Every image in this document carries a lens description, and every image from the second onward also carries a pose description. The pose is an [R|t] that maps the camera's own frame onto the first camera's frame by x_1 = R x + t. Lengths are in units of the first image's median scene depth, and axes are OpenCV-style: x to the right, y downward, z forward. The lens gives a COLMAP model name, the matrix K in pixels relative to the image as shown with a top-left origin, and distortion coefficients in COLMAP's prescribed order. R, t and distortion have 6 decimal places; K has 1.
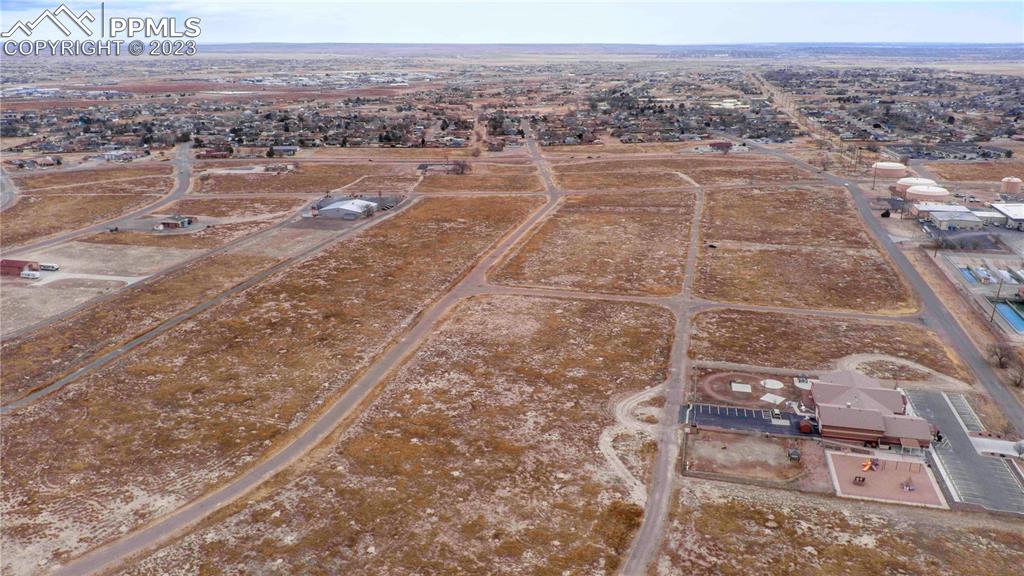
lens RADIAL K [[791.0, 0, 510.8], [0, 791.0, 288.3], [0, 0, 1]] dist [0.070003, -0.097987]
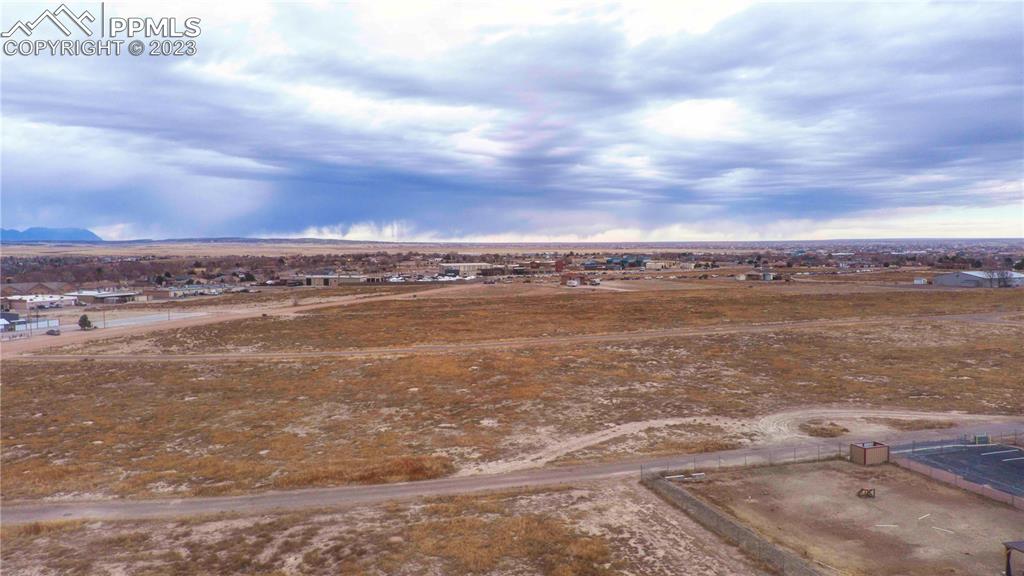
lens RADIAL K [[791.0, 0, 514.2], [0, 791.0, 288.0], [0, 0, 1]] dist [0.070003, -0.097987]
pose [[0.507838, 0.046438, -0.860200, 0.452134], [-0.248733, 0.963921, -0.094808, 0.176974], [0.824762, 0.262107, 0.501067, 0.662378]]
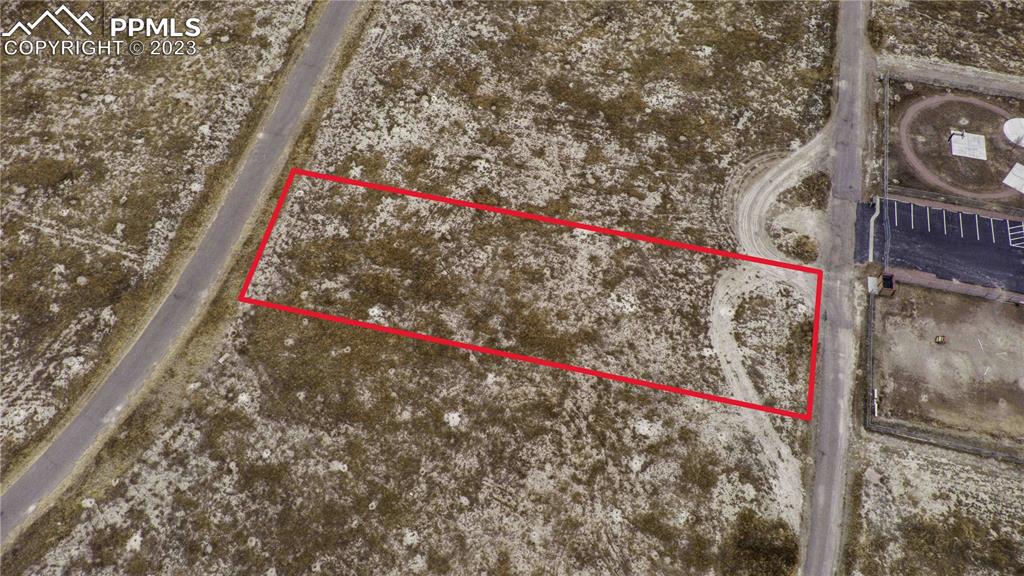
lens RADIAL K [[791.0, 0, 507.8], [0, 791.0, 294.1], [0, 0, 1]] dist [0.070003, -0.097987]
pose [[0.999999, -0.001000, 0.000253, -0.028225], [0.000580, 0.747585, 0.664166, -0.180569], [-0.000853, -0.664165, 0.747585, 0.582475]]
